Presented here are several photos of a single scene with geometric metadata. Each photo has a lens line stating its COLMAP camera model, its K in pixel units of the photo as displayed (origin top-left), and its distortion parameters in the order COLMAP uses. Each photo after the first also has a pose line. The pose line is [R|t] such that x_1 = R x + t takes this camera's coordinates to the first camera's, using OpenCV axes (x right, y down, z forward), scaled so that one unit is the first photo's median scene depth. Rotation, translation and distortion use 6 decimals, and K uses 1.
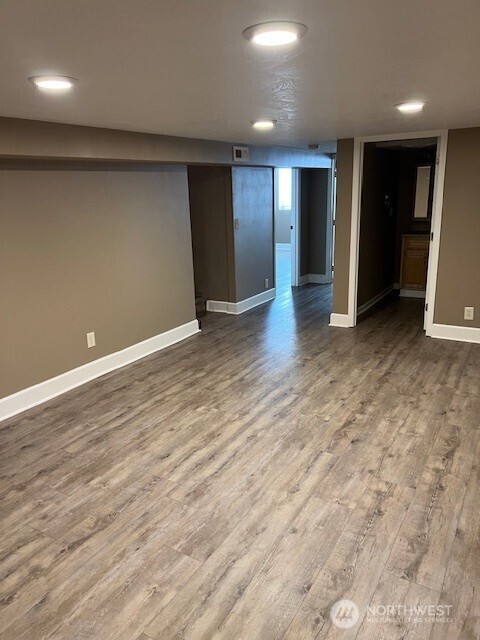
lens RADIAL K [[480.7, 0, 240.0], [0, 480.7, 320.0], [0, 0, 1]] dist [0.076705, -0.084236]
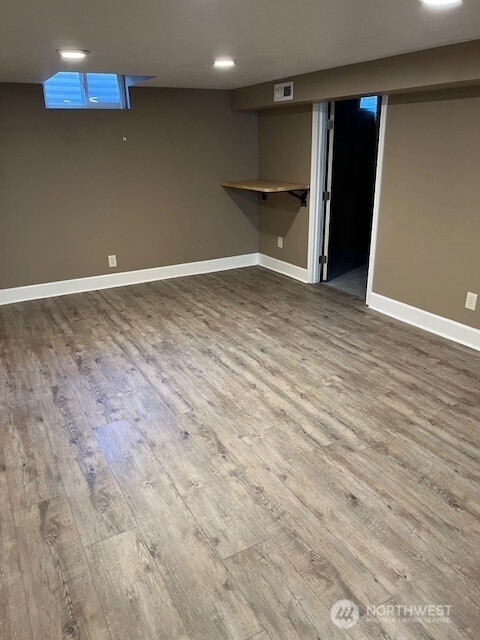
lens RADIAL K [[480.7, 0, 240.0], [0, 480.7, 320.0], [0, 0, 1]] dist [0.076705, -0.084236]
pose [[-0.501406, 0.345167, -0.793380, 0.768397], [-0.194568, 0.848508, 0.492115, -0.356763], [0.843051, 0.401116, -0.358289, 1.245722]]
